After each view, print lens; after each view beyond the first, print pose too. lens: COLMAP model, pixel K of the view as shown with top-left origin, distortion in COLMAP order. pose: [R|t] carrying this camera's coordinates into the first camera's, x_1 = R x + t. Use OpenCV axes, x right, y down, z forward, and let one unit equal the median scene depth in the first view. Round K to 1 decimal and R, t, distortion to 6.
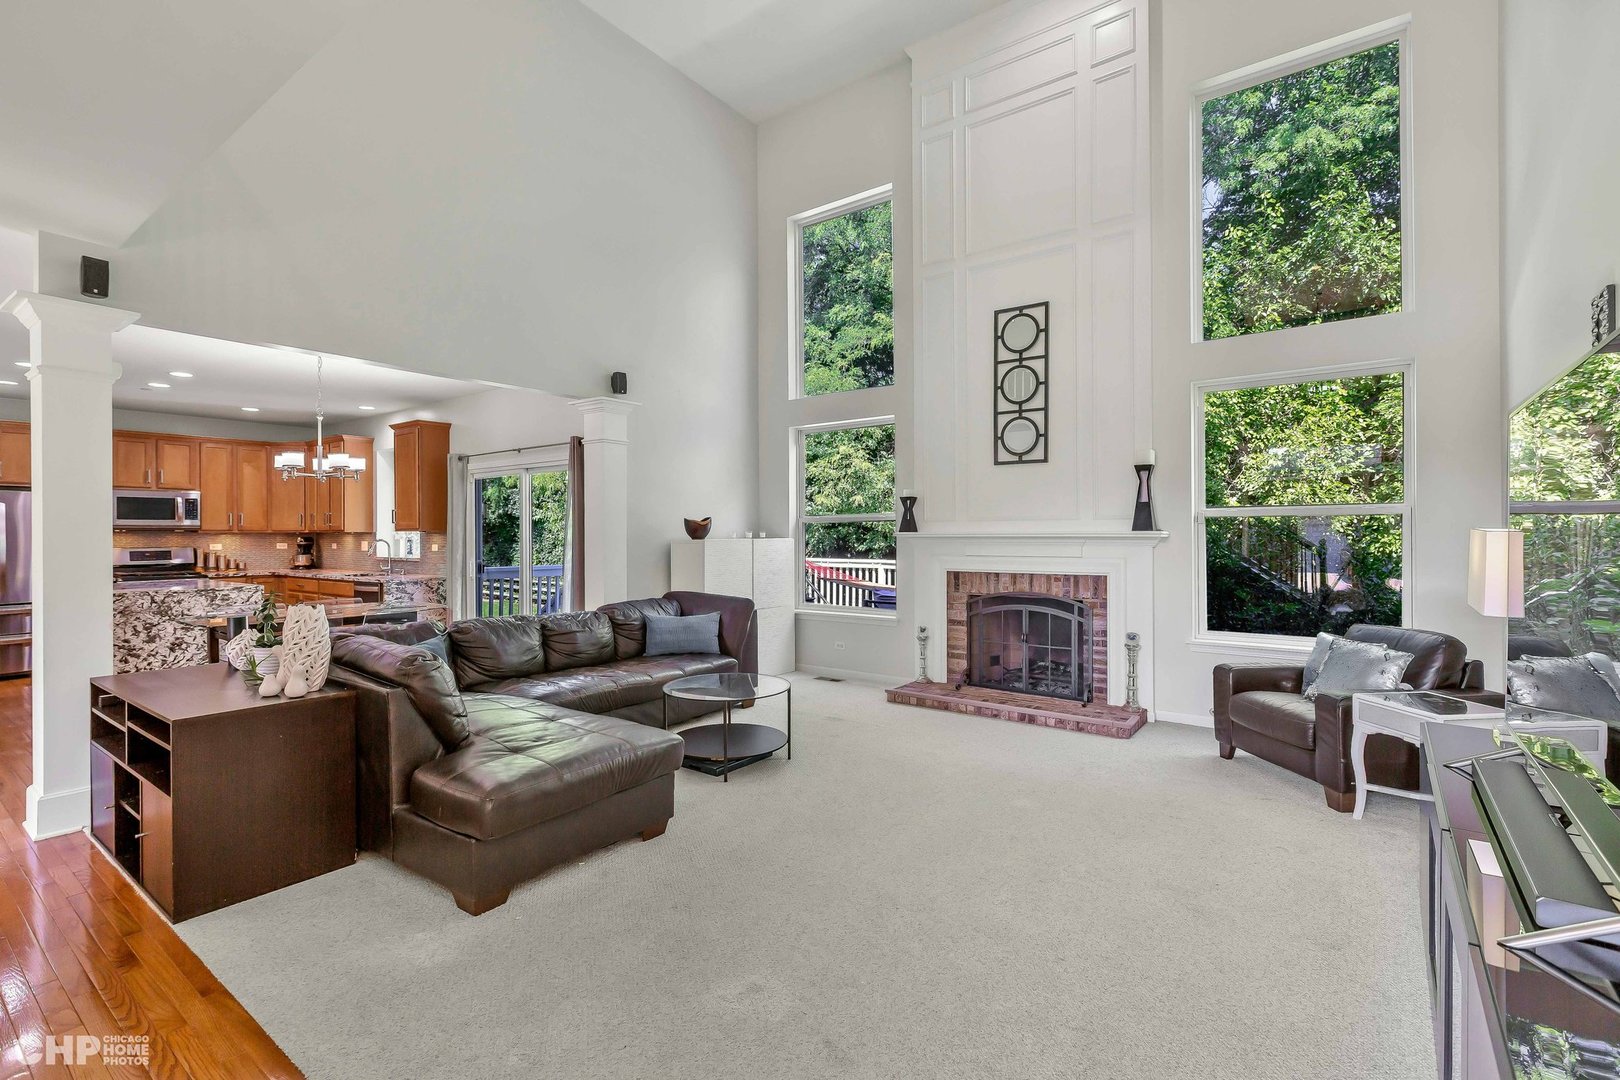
lens RADIAL K [[728.0, 0, 812.4], [0, 728.0, 532.3], [0, 0, 1]] dist [-0.002734, 0.000594]
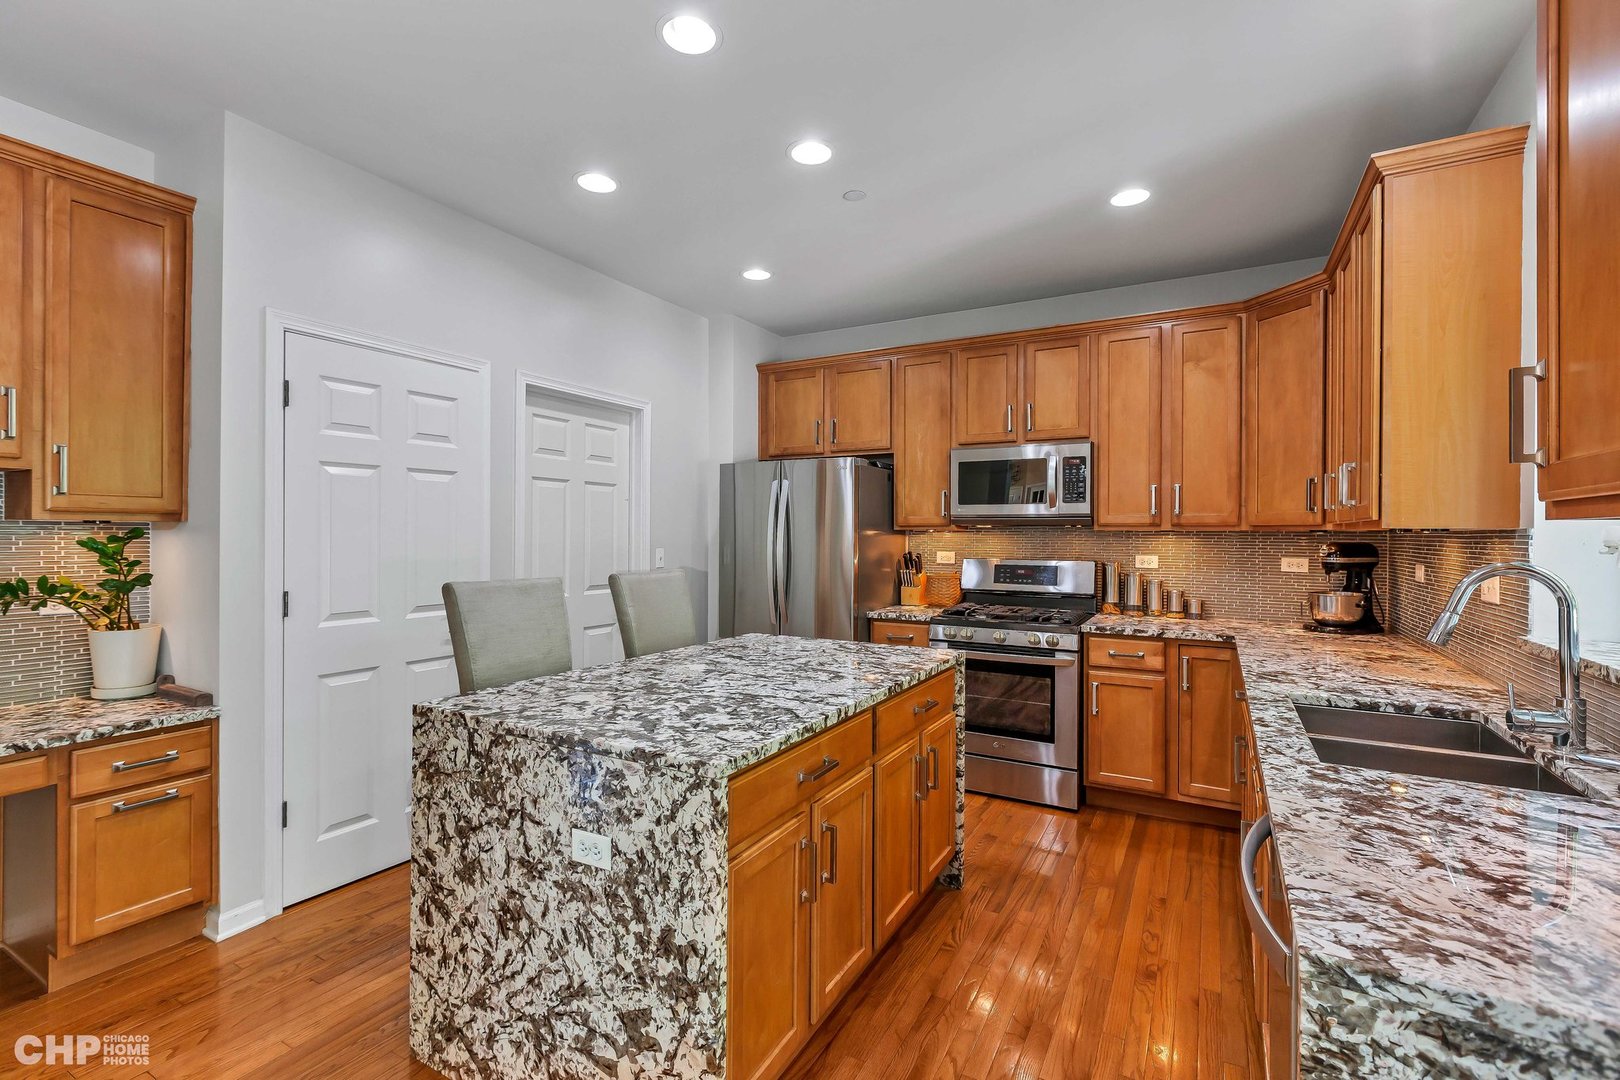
lens RADIAL K [[728.0, 0, 795.7], [0, 728.0, 533.7], [0, 0, 1]] dist [-0.002734, 0.000594]
pose [[0.112890, 0.006867, -0.993584, -0.412519], [-0.006222, 0.999961, 0.006205, 0.001150], [0.993588, 0.005482, 0.112928, 0.771671]]
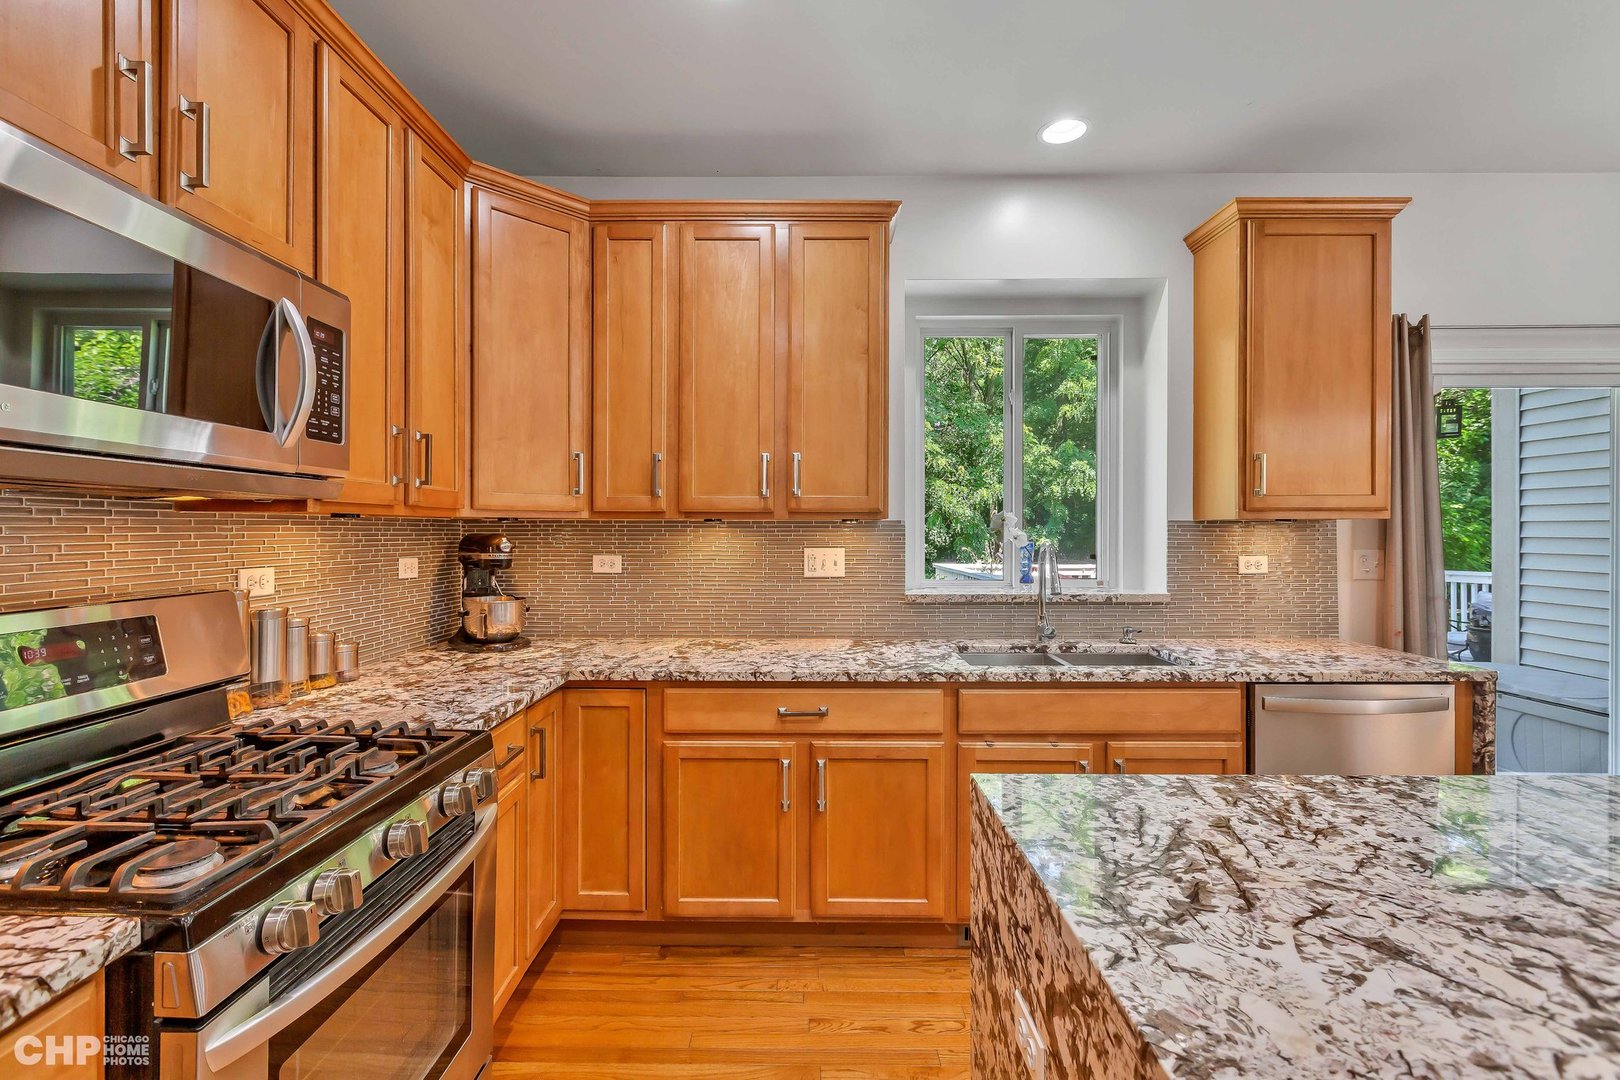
lens RADIAL K [[728.0, 0, 805.1], [0, 728.0, 533.1], [0, 0, 1]] dist [-0.002734, 0.000594]
pose [[0.812593, 0.003364, 0.582822, -0.865562], [-0.005337, 0.999984, 0.001670, 0.005223], [-0.582808, -0.004468, 0.812598, 0.781633]]
